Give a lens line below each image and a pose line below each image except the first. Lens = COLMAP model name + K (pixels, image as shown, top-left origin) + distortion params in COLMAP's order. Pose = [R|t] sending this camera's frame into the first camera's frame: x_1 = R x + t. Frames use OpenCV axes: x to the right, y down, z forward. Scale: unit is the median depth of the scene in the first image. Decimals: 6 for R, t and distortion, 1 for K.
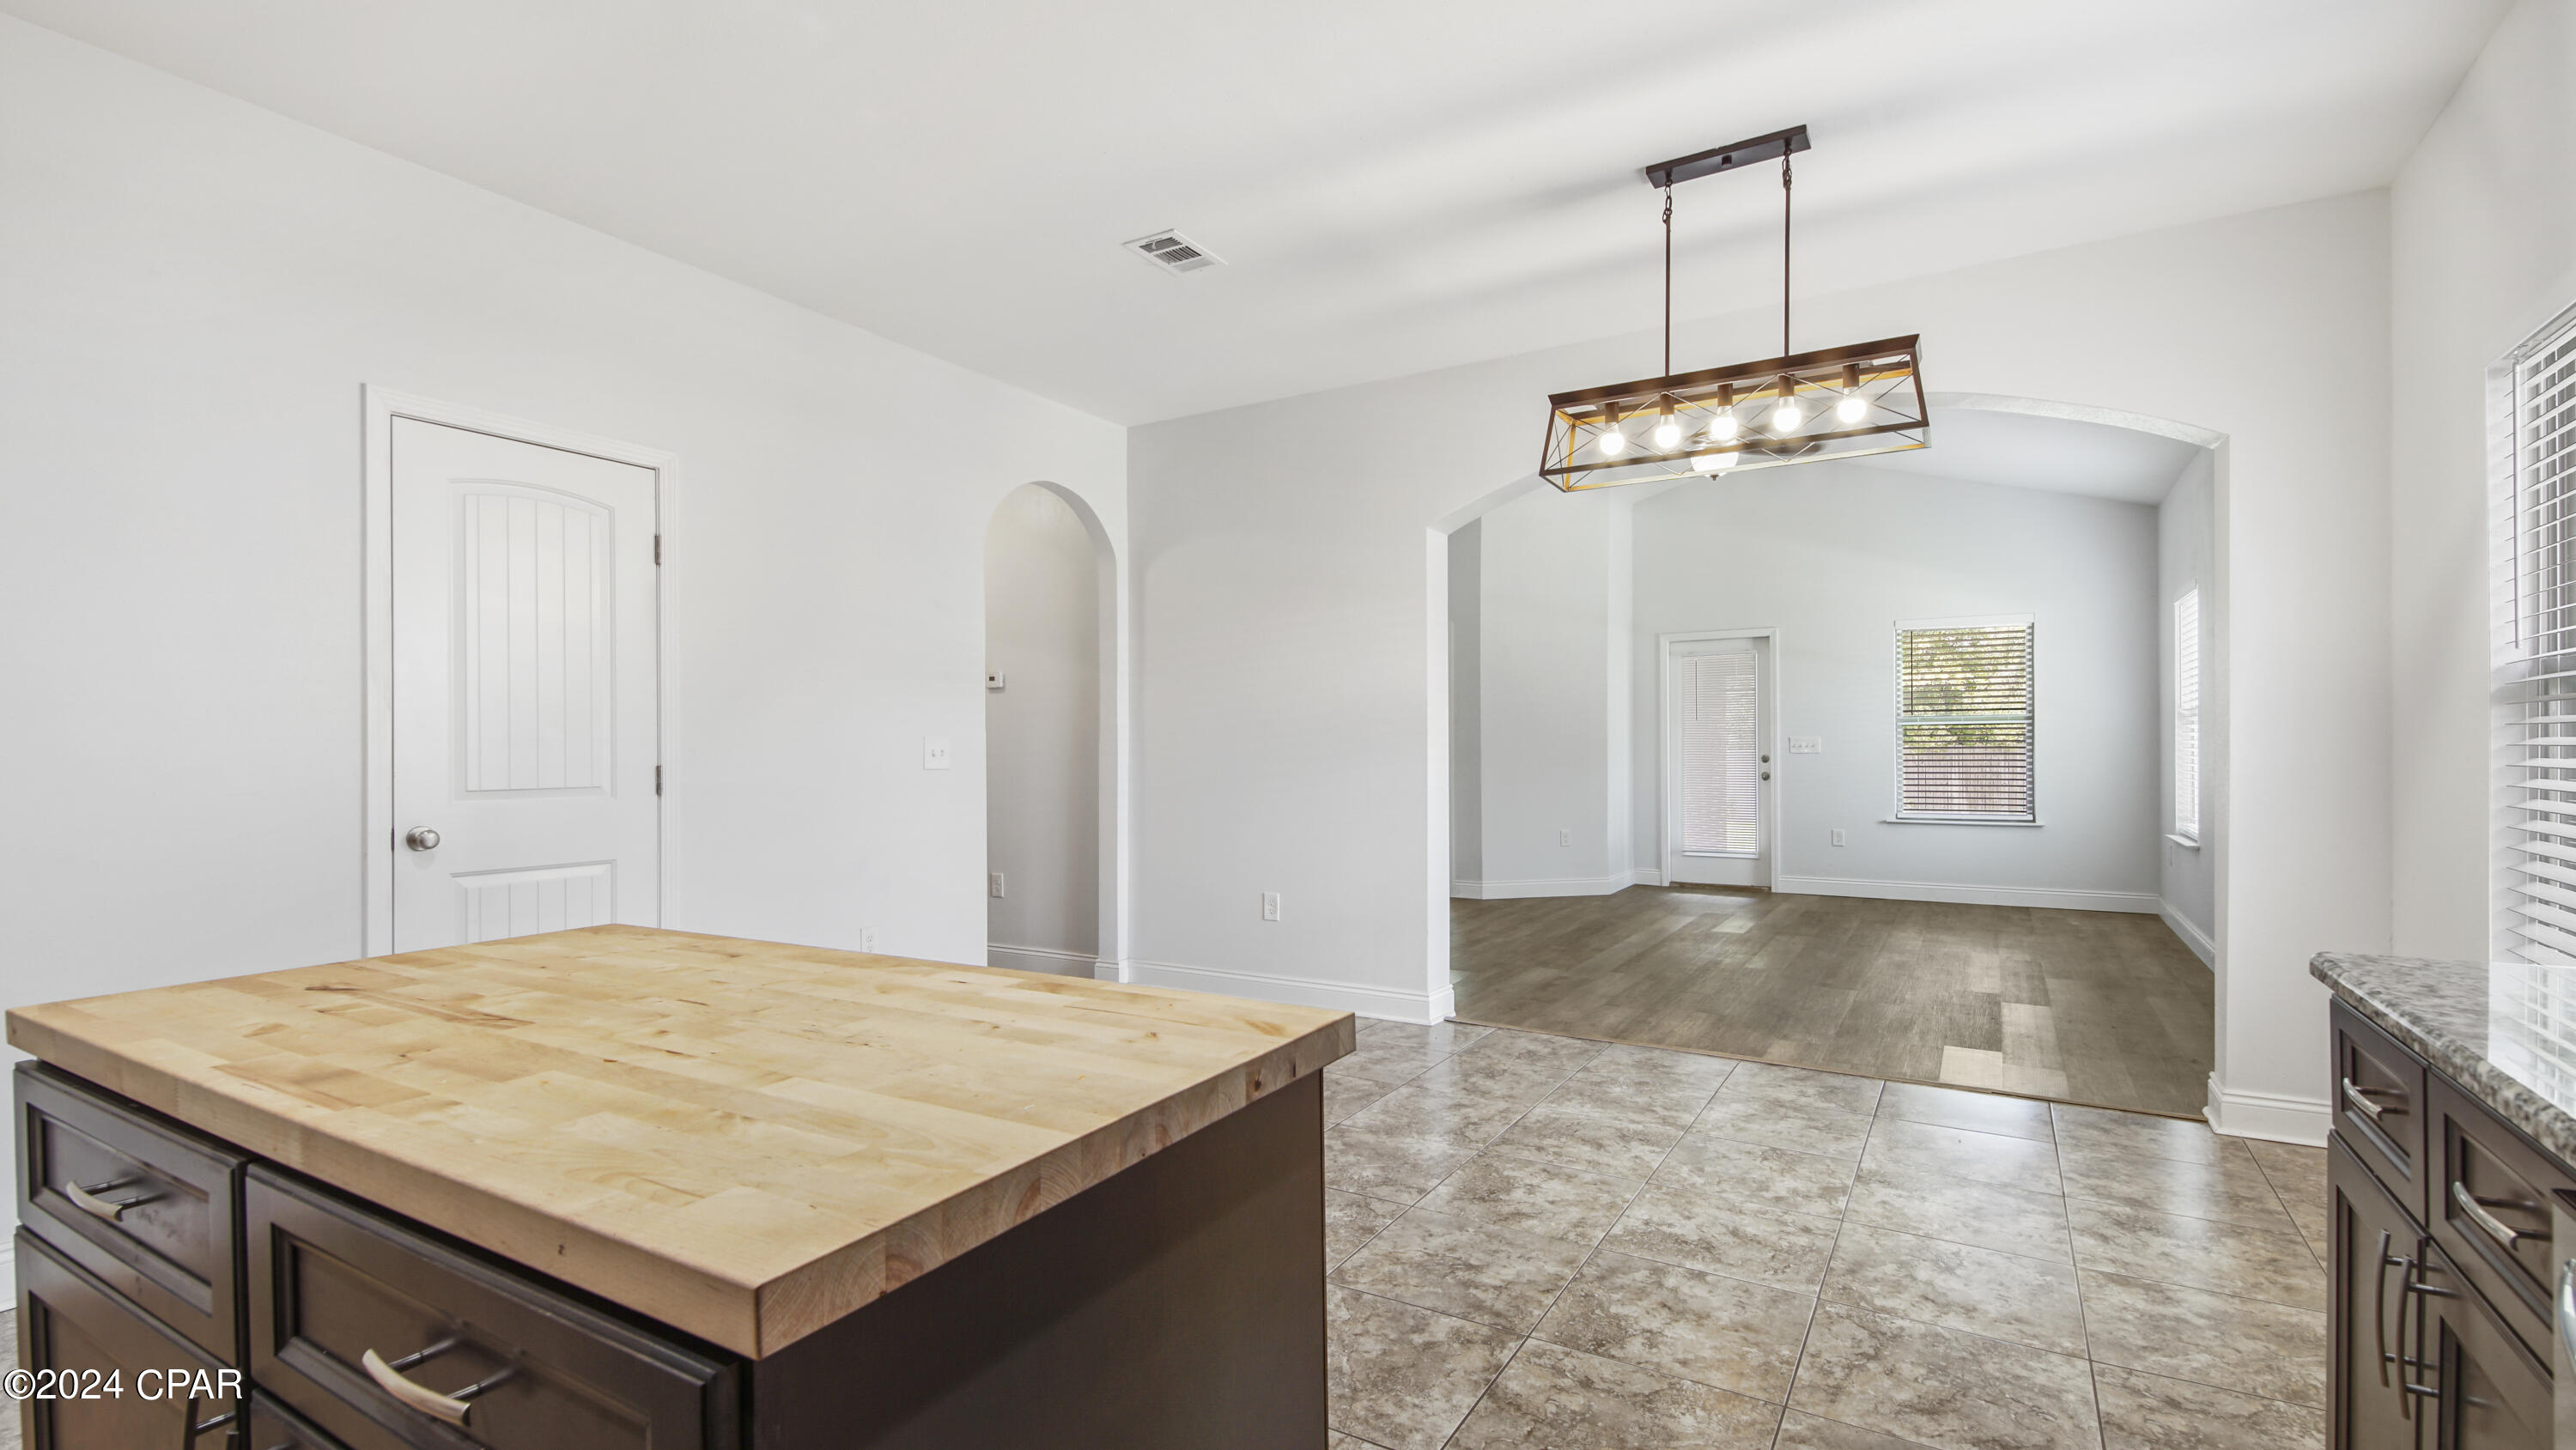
lens RADIAL K [[1153.4, 0, 1273.0], [0, 1153.4, 769.1], [0, 0, 1]] dist [-0.001411, -0.000051]
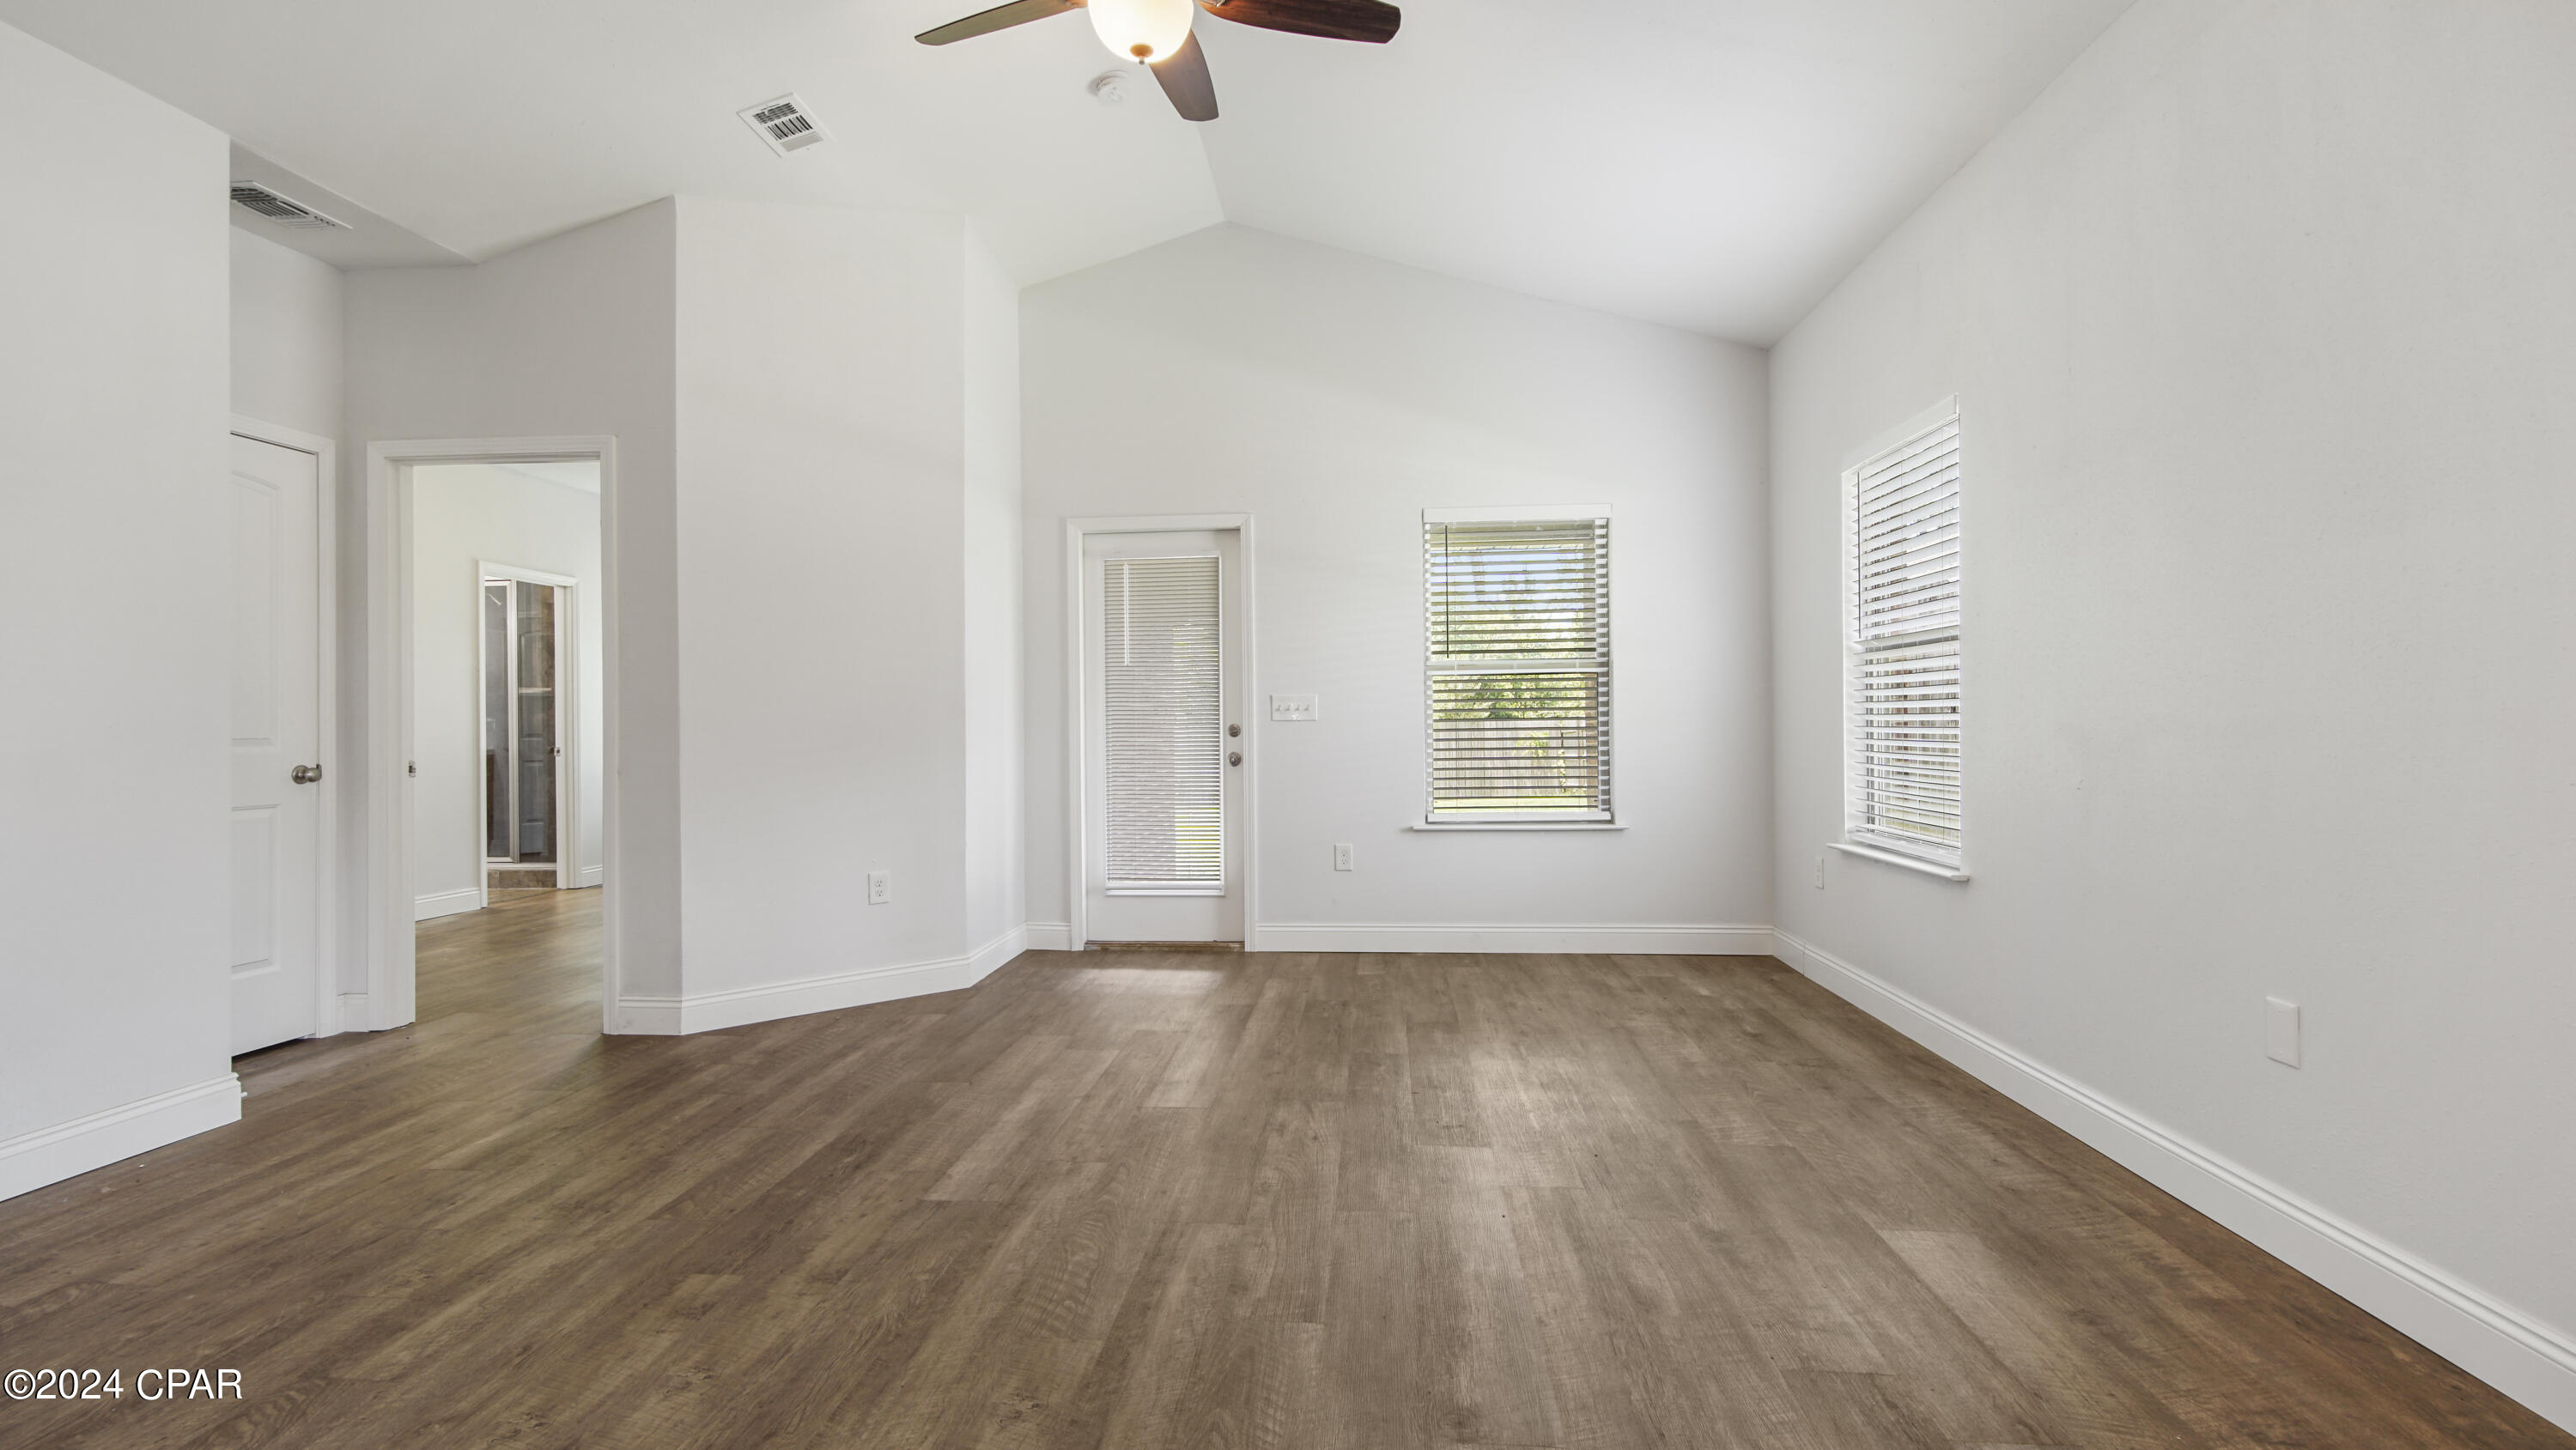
lens RADIAL K [[1140.8, 0, 1288.0], [0, 1140.8, 725.0], [0, 0, 1]] dist [0.047753, -0.029905]
pose [[0.890001, -0.001484, 0.455957, 0.448728], [0.011751, 0.999737, -0.019683, 0.000933], [-0.455808, 0.022876, 0.889784, 1.137511]]
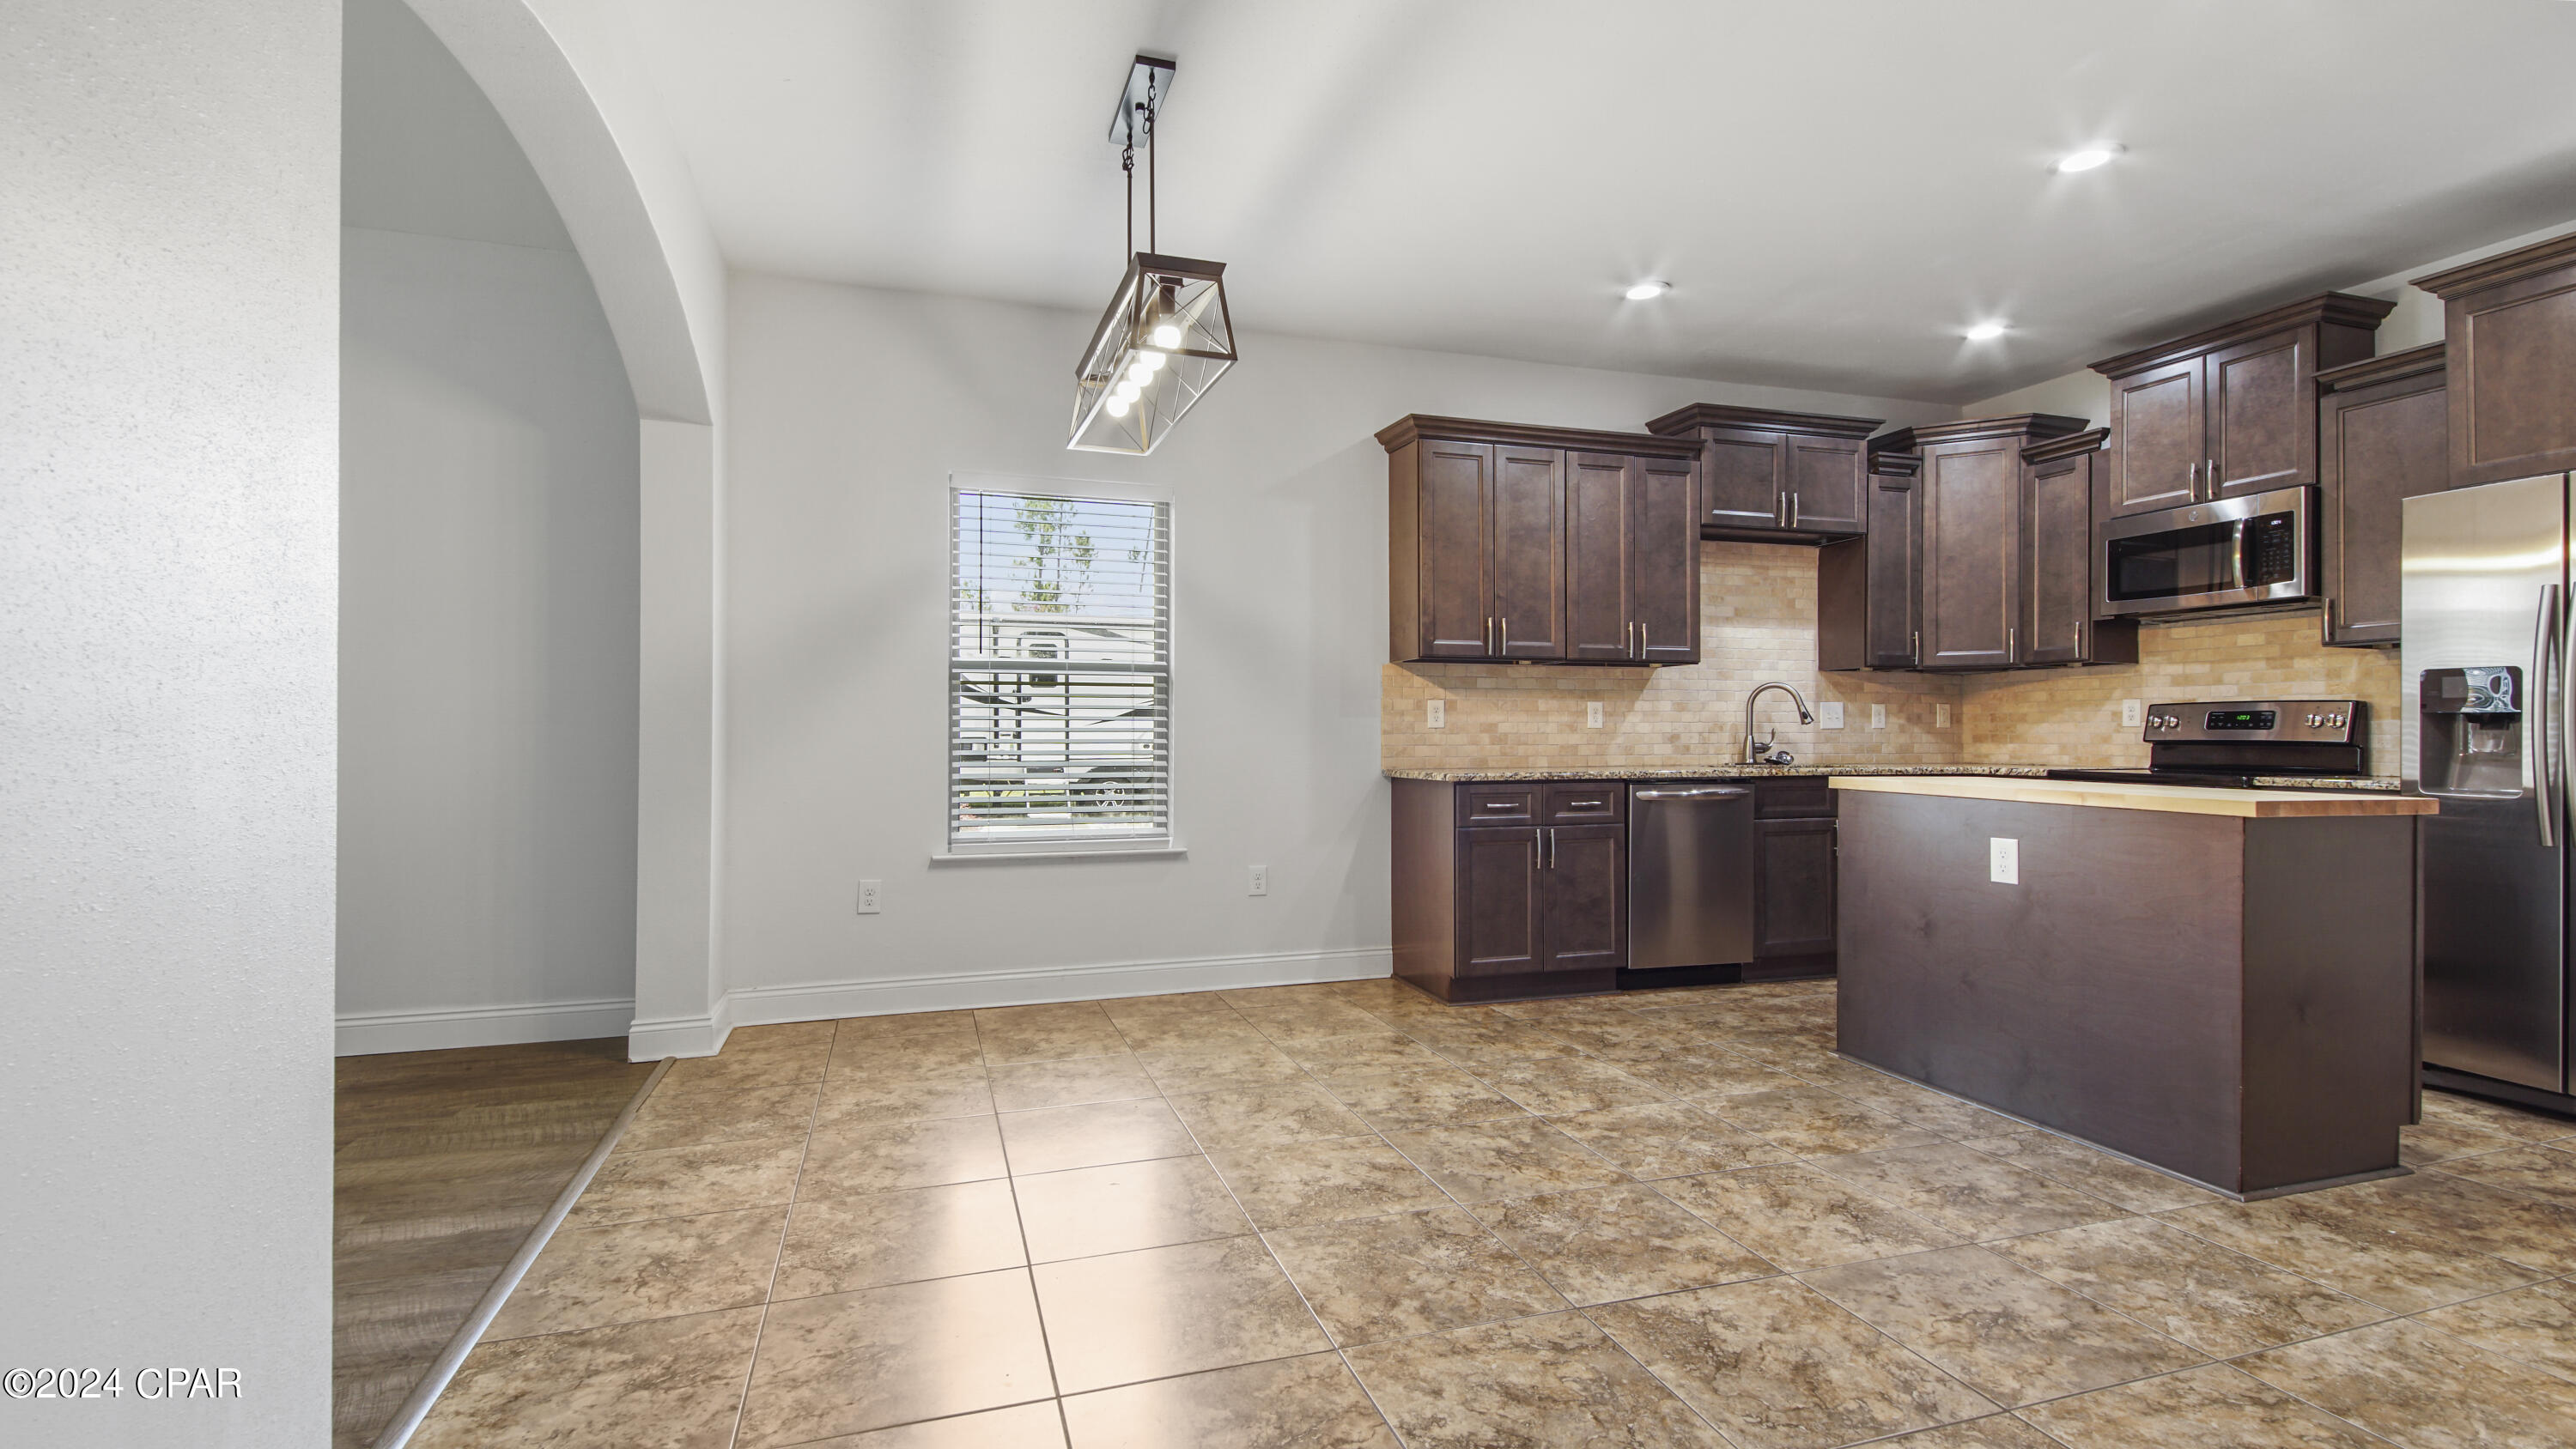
lens RADIAL K [[1153.8, 0, 1270.1], [0, 1153.8, 725.3], [0, 0, 1]] dist [0.034786, -0.020990]
pose [[-0.759840, 0.009890, 0.650035, -0.281632], [0.016049, 0.999865, 0.003548, 0.005762], [-0.649912, 0.013128, -0.759896, 1.414989]]
